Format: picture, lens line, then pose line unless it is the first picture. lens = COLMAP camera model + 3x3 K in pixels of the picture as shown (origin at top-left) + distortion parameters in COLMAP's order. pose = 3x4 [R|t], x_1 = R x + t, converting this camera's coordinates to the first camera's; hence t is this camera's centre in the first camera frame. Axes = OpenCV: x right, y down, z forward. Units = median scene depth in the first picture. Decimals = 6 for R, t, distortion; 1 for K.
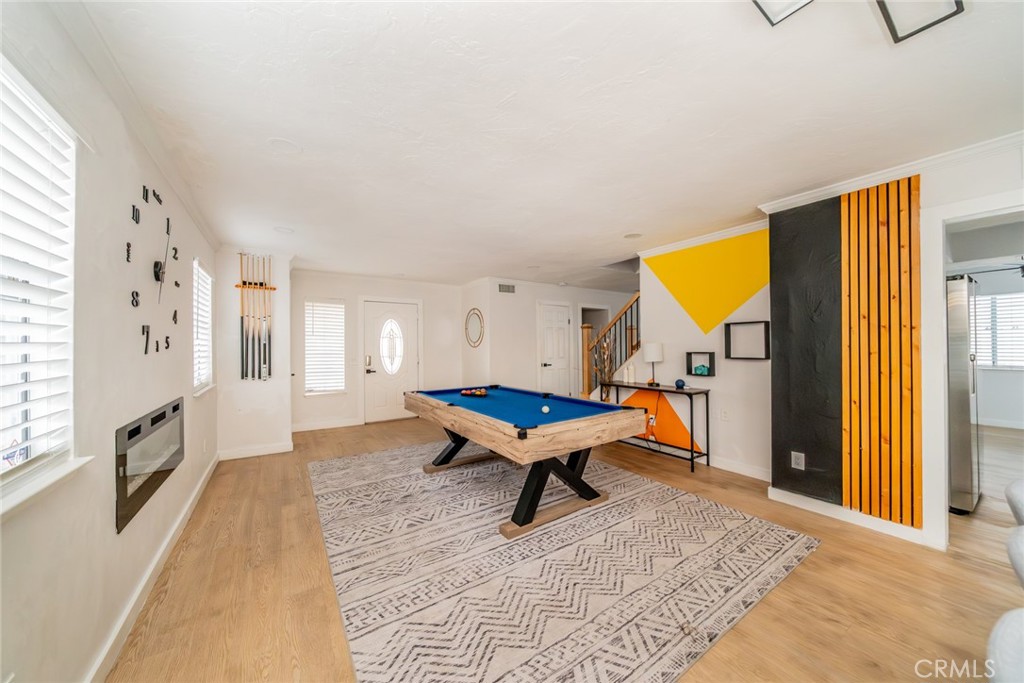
lens RADIAL K [[349.5, 0, 509.3], [0, 349.5, 342.3], [0, 0, 1]] dist [-0.006814, -0.000022]
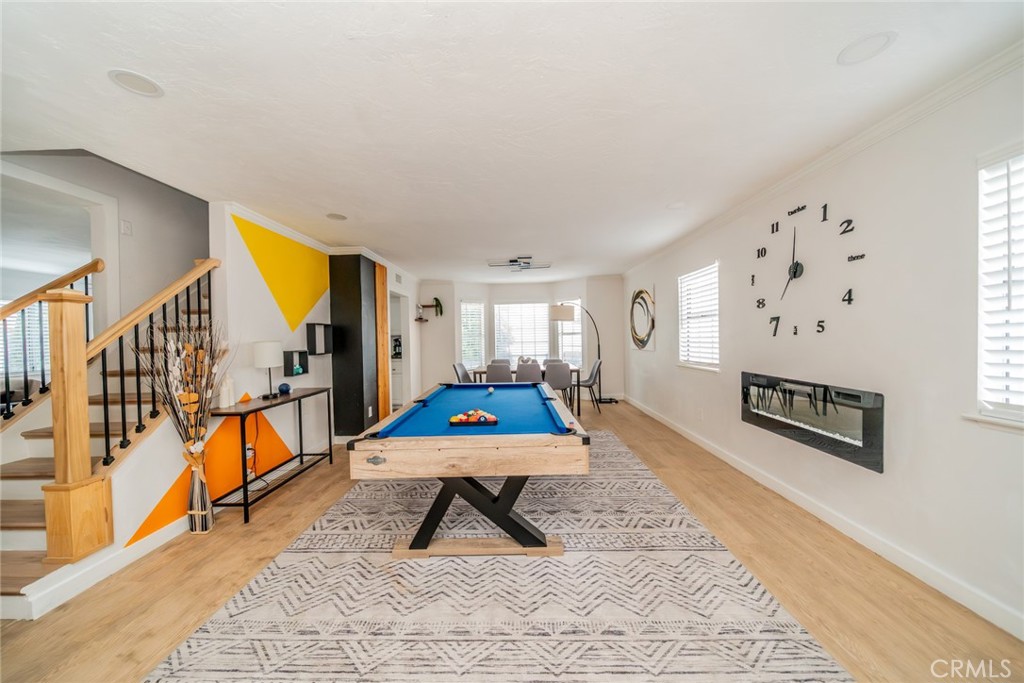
lens RADIAL K [[349.5, 0, 509.3], [0, 349.5, 342.3], [0, 0, 1]] dist [-0.006814, -0.000022]
pose [[-0.820679, 0.015542, 0.571178, -0.735280], [0.023100, 0.999715, 0.005989, 0.019069], [-0.570923, 0.018109, -0.820804, 2.199109]]
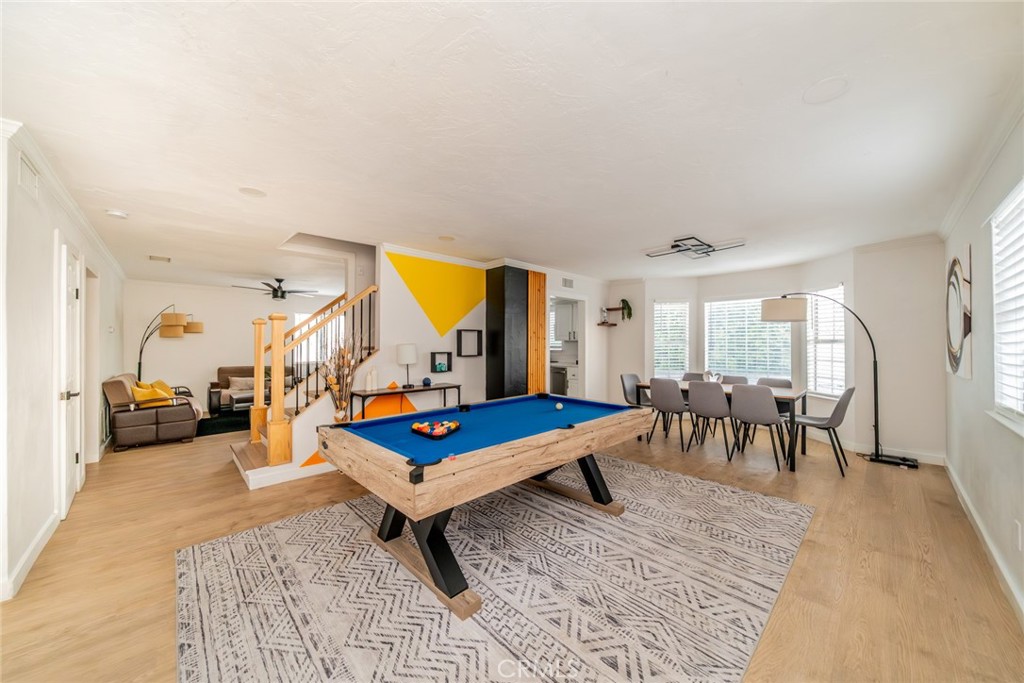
lens RADIAL K [[359.1, 0, 512.0], [0, 359.1, 341.5], [0, 0, 1]] dist [-0.007402, 0.000000]
pose [[-0.180869, 0.015773, 0.983381, -1.049930], [-0.004945, 0.999844, -0.016947, 0.017262], [-0.983495, -0.007928, -0.180763, 1.488262]]
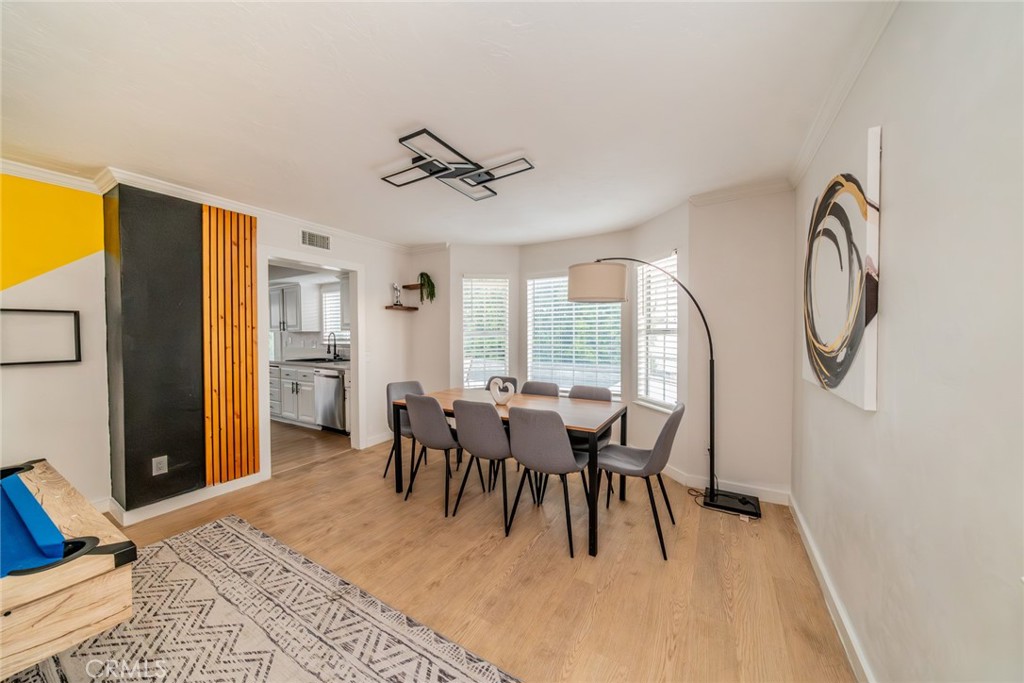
lens RADIAL K [[349.5, 0, 509.3], [0, 349.5, 342.3], [0, 0, 1]] dist [-0.006814, -0.000022]
pose [[-0.436500, -0.011188, 0.899635, -0.460817], [0.001689, 0.999911, 0.013254, -0.001691], [-0.899703, 0.007305, -0.436442, 0.621188]]
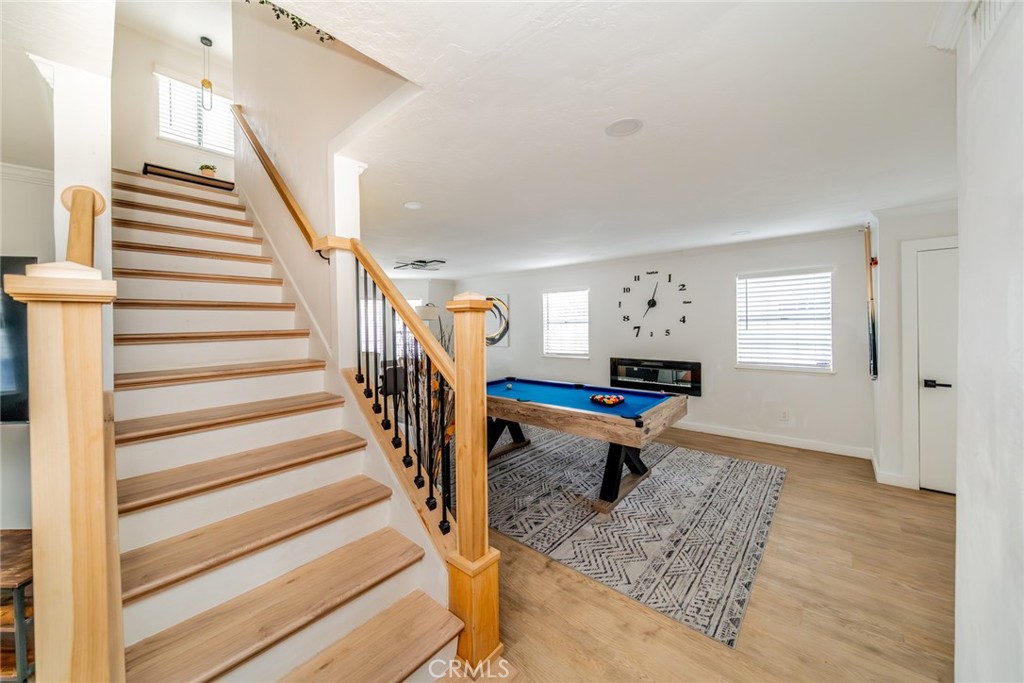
lens RADIAL K [[369.4, 0, 492.3], [0, 369.4, 327.1], [0, 0, 1]] dist [-0.008215, -0.000126]
pose [[-0.969860, 0.024837, -0.242393, 0.590267], [0.024746, 0.999688, 0.003423, -0.062223], [0.242402, -0.002679, -0.970172, 2.714286]]
